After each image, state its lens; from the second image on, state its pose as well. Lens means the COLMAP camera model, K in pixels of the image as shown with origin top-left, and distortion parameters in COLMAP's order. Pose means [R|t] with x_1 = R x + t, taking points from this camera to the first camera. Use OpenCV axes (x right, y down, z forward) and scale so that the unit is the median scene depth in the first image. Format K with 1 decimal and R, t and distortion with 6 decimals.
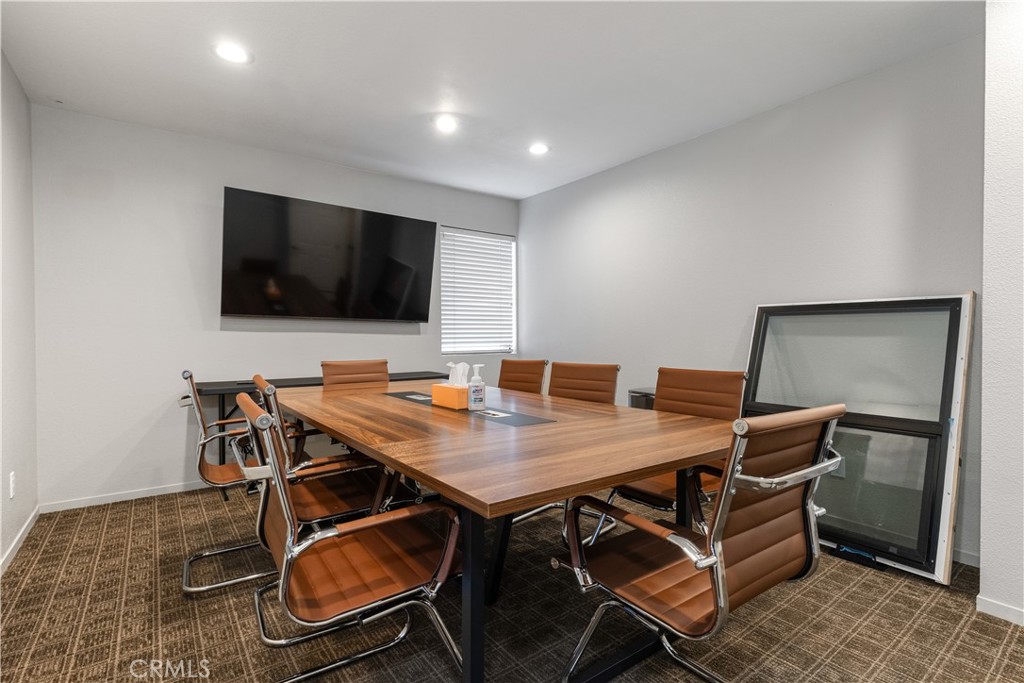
lens RADIAL K [[495.6, 0, 512.0], [0, 495.6, 341.5], [0, 0, 1]] dist [-0.003282, -0.000849]
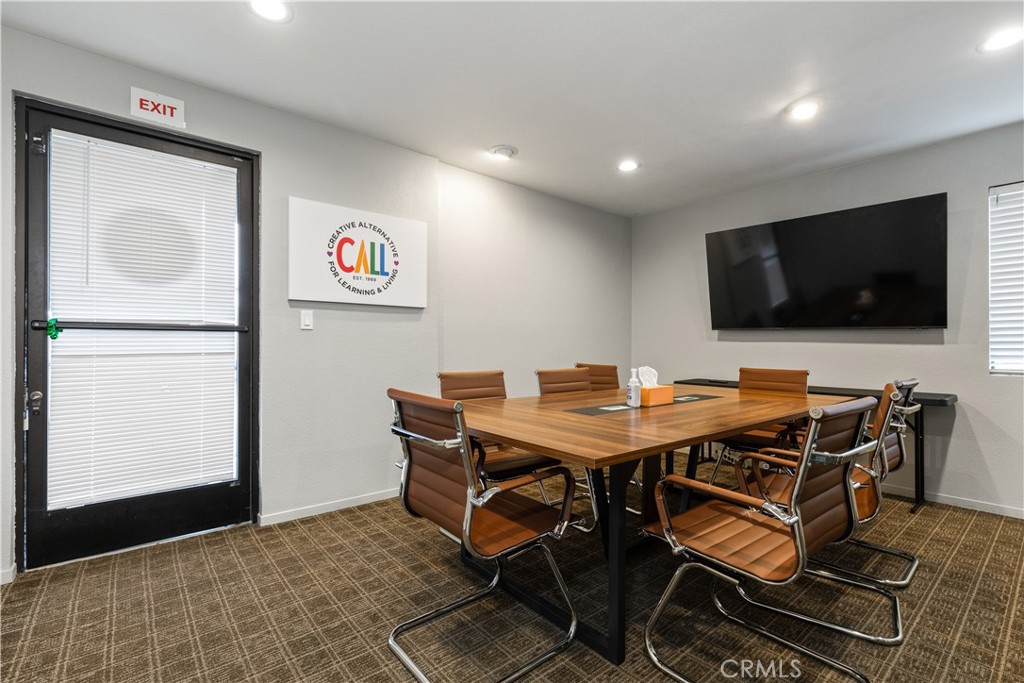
lens RADIAL K [[463.6, 0, 506.5], [0, 463.6, 342.6], [0, 0, 1]] dist [0.003032, 0.000346]
pose [[0.067482, -0.004952, -0.997708, 0.595321], [-0.015994, 0.999854, -0.006045, -0.002073], [0.997592, 0.016366, 0.067393, 0.363746]]
